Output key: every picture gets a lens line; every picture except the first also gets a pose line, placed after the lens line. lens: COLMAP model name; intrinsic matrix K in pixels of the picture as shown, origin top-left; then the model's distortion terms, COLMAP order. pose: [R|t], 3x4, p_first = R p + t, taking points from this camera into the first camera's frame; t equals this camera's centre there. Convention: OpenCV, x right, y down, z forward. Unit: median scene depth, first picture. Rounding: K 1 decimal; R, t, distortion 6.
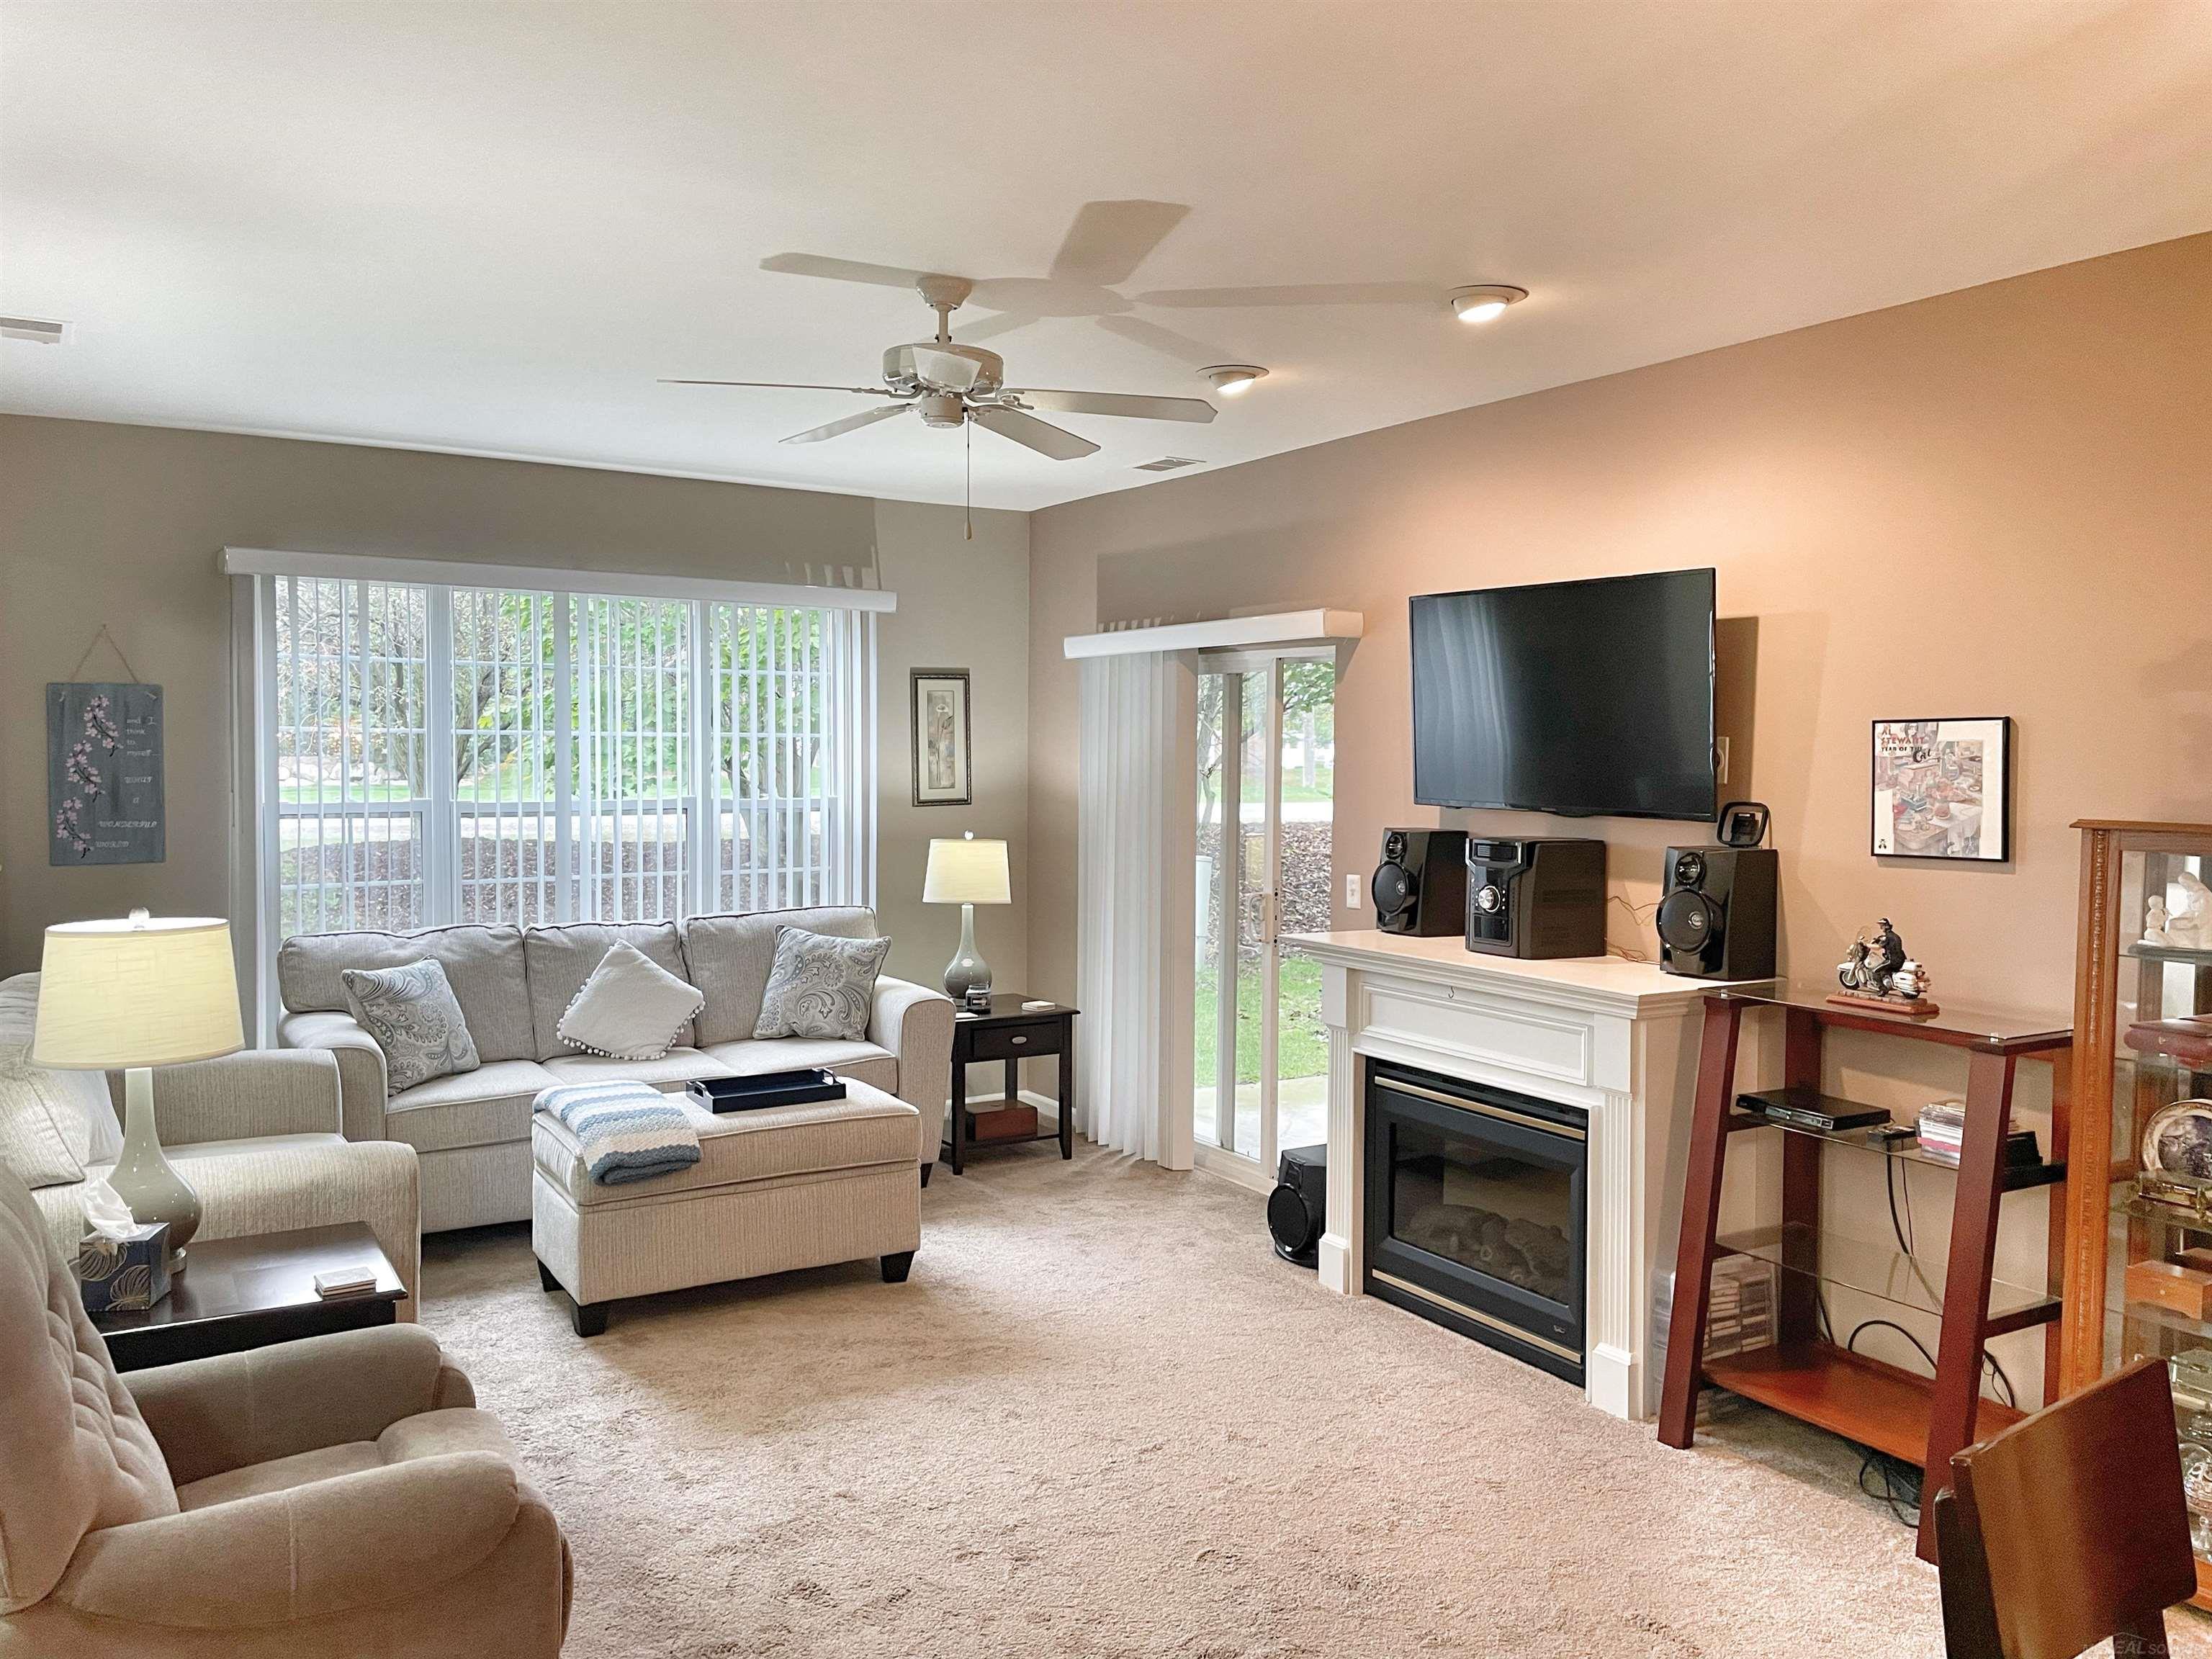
lens RADIAL K [[1663.7, 0, 1112.4], [0, 1663.7, 803.6], [0, 0, 1]] dist [0.079131, -0.105261]
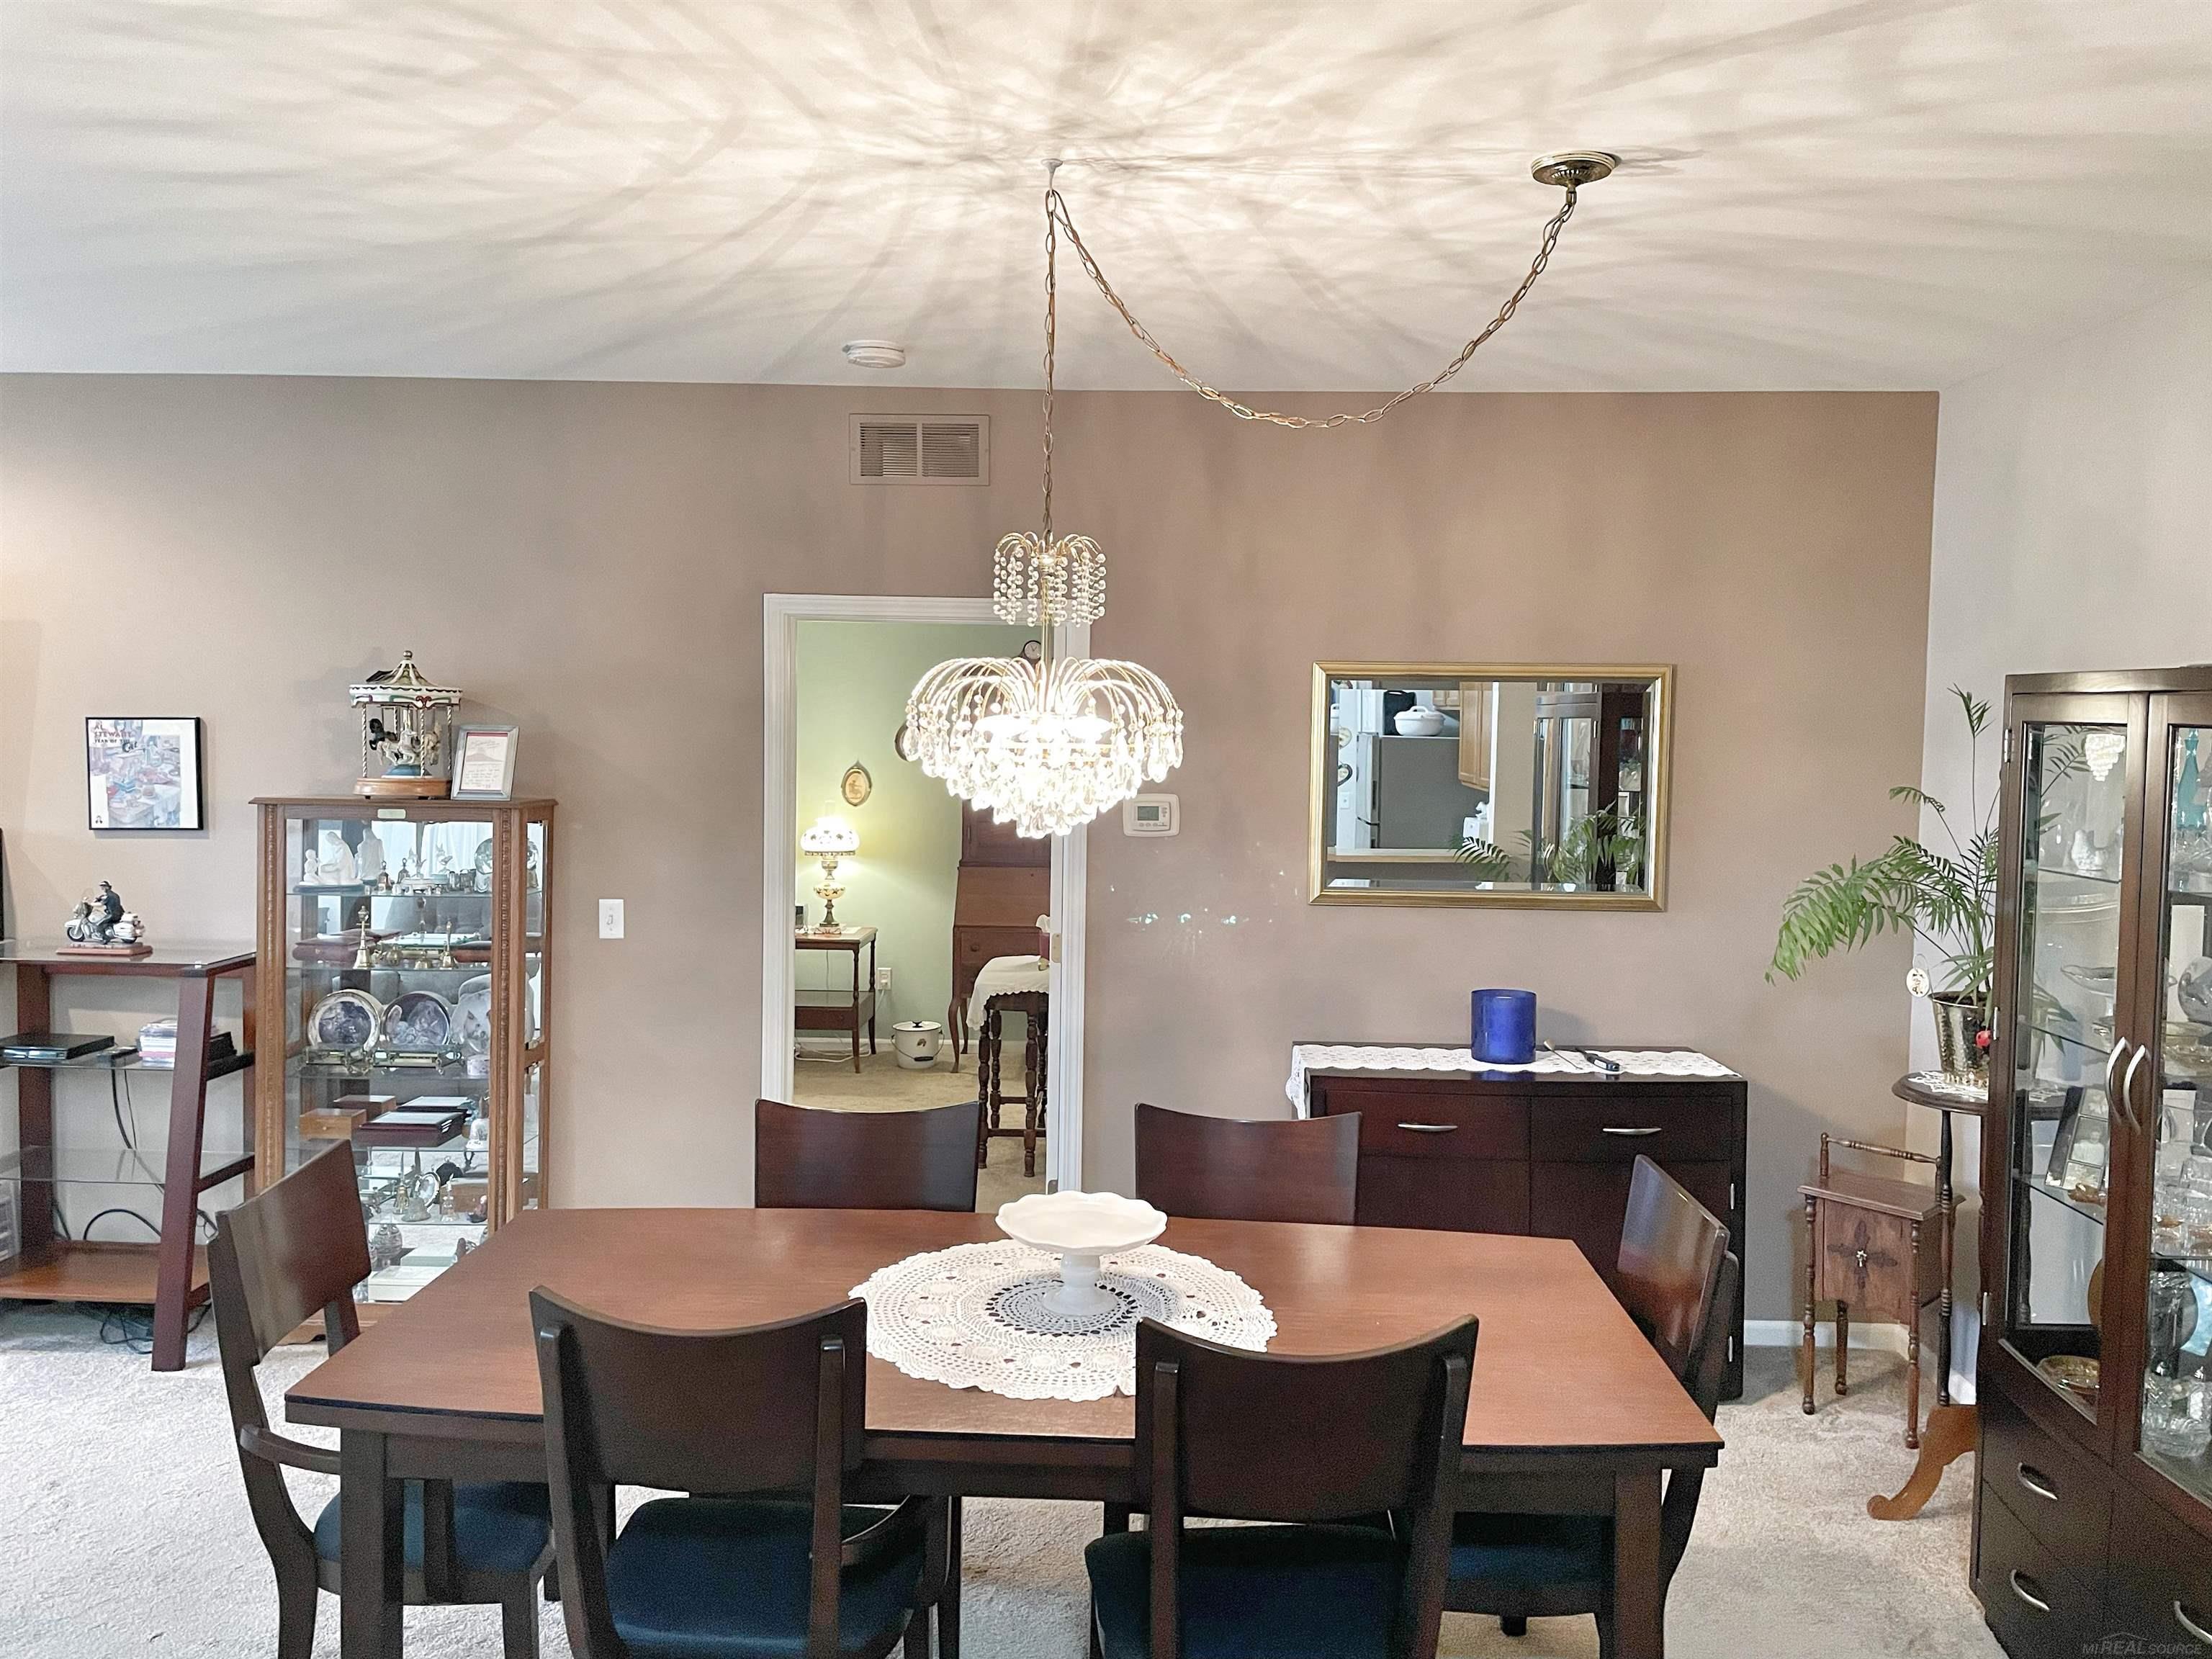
lens RADIAL K [[1663.7, 0, 1116.3], [0, 1663.7, 805.9], [0, 0, 1]] dist [0.079131, -0.105261]
pose [[0.548480, -0.043215, 0.835046, -0.141040], [0.014296, 0.999002, 0.042310, -0.024343], [-0.836042, -0.011268, 0.548550, -0.253079]]
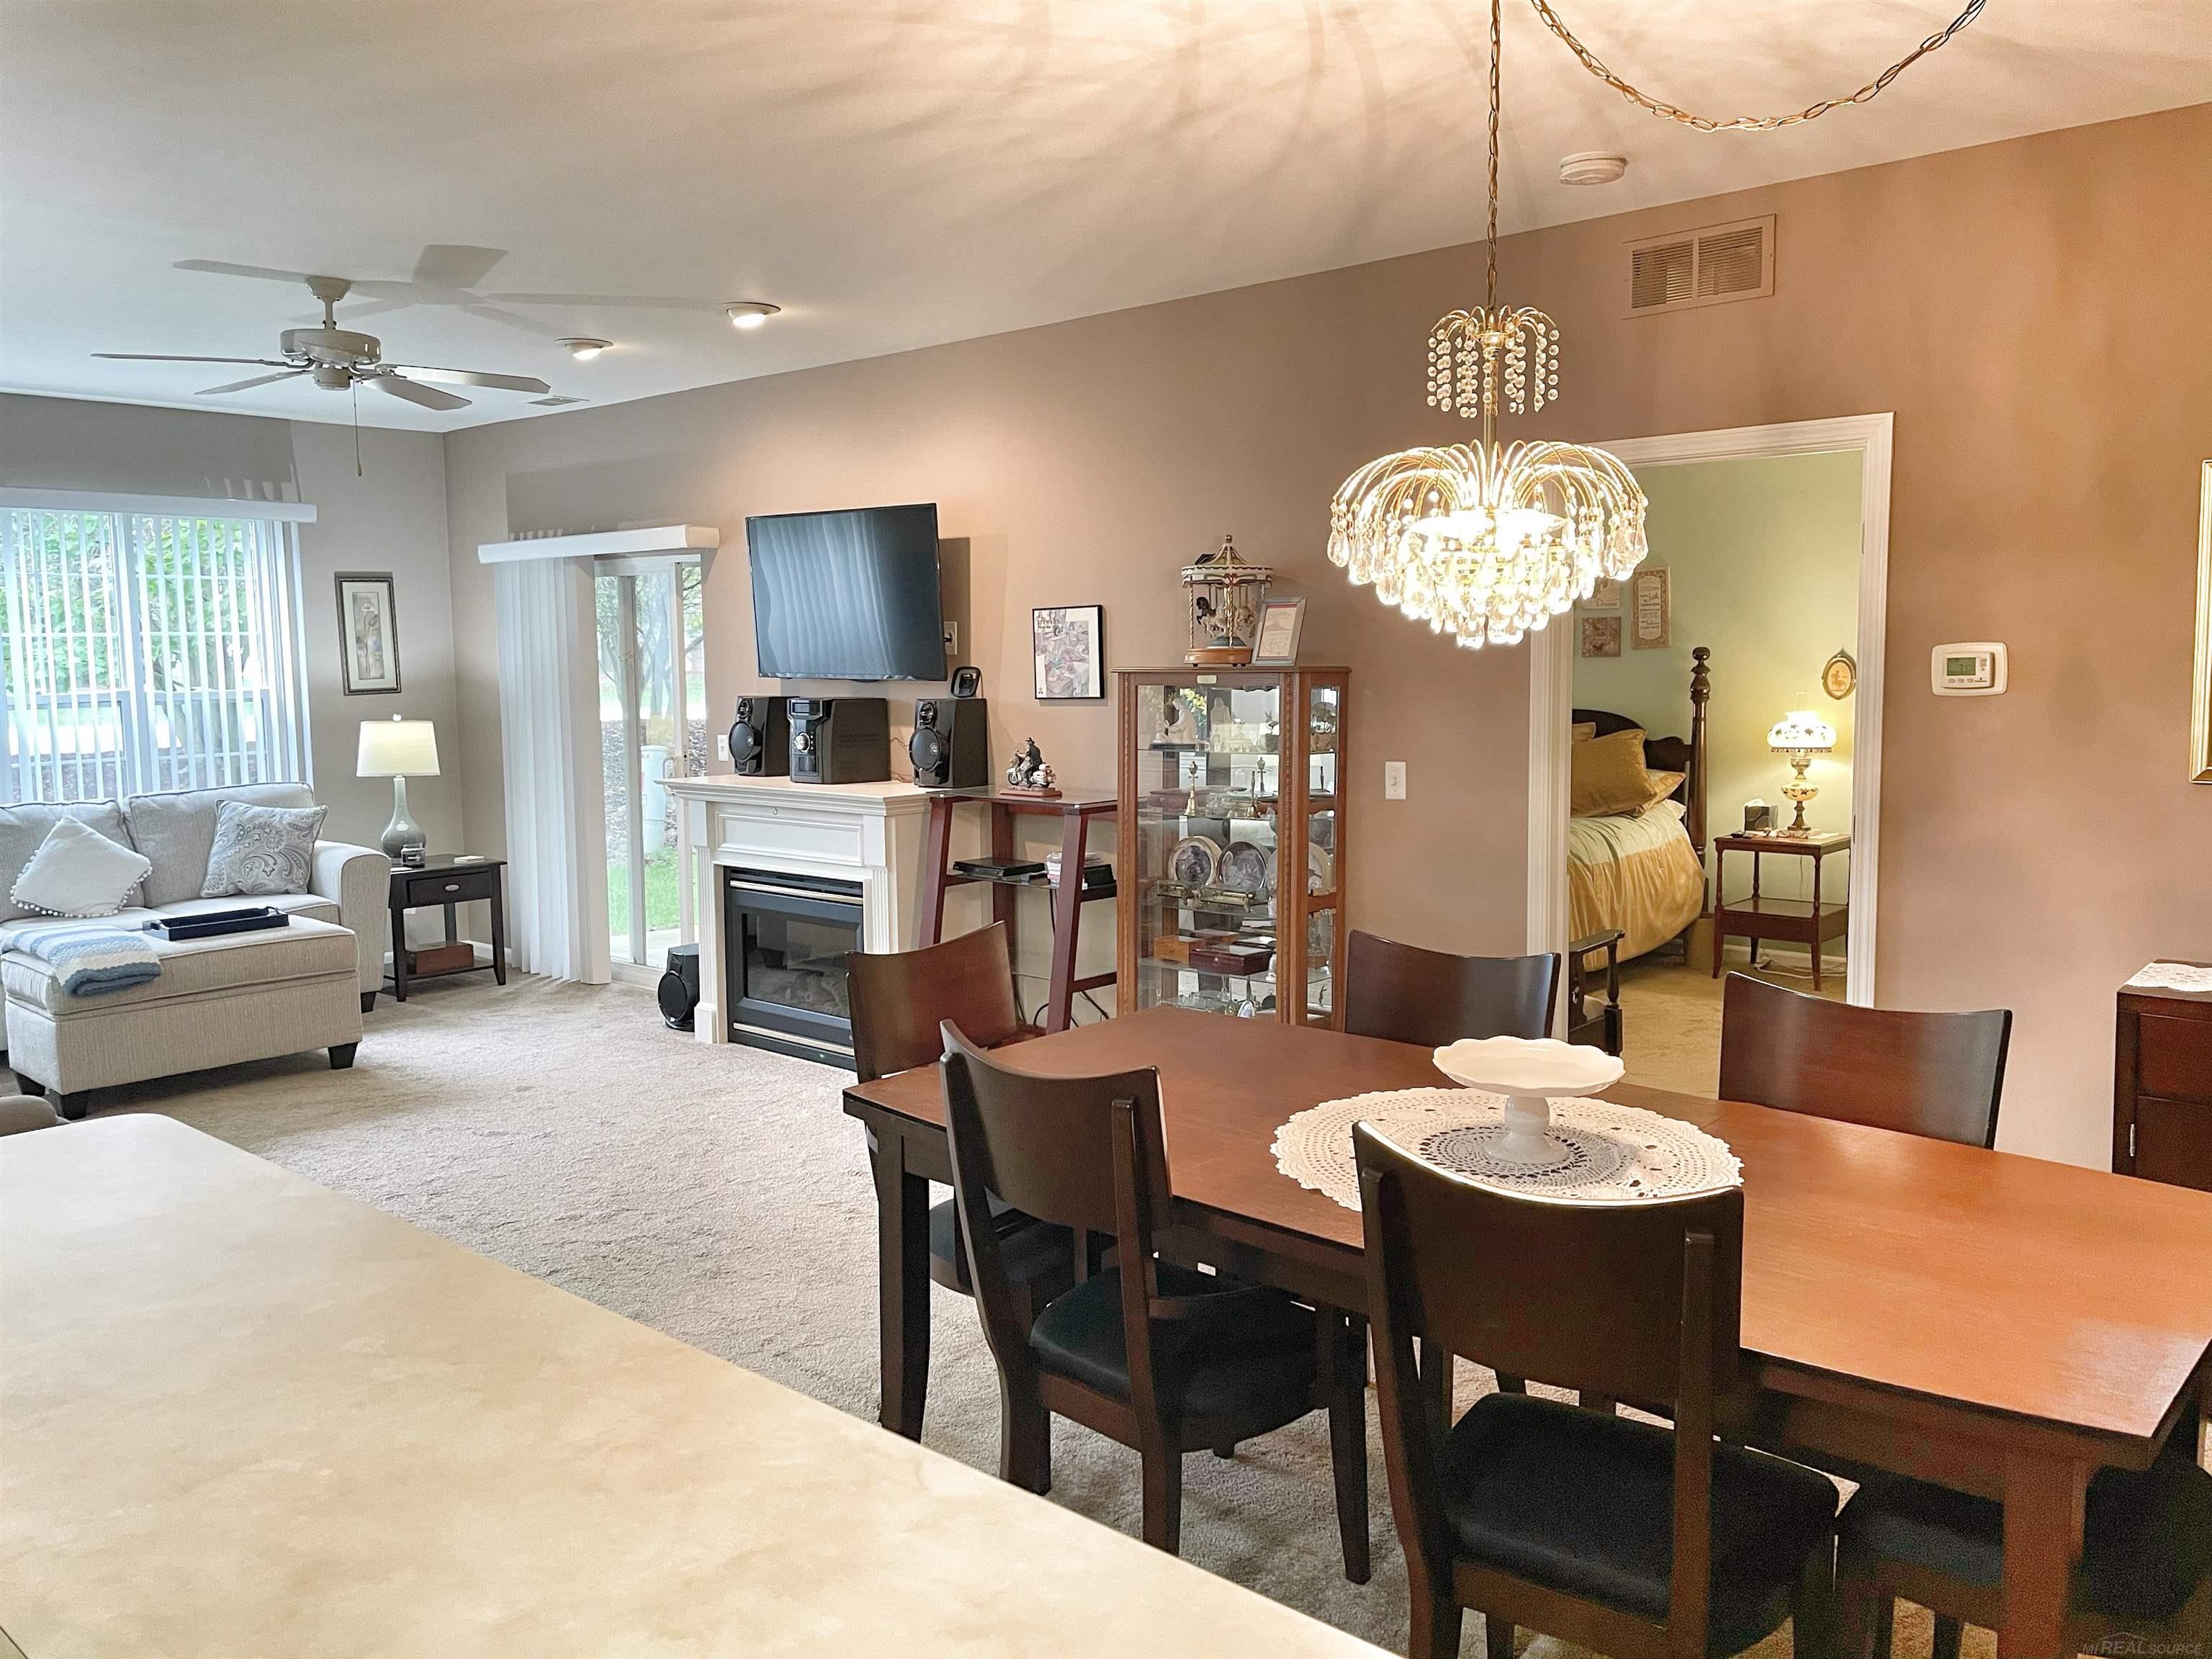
lens RADIAL K [[1663.7, 0, 1111.0], [0, 1663.7, 805.0], [0, 0, 1]] dist [0.079131, -0.105261]
pose [[0.957020, -0.047018, 0.286185, 0.079412], [0.029648, 0.997462, 0.064731, 0.028934], [-0.288503, -0.053464, 0.955985, -0.412868]]
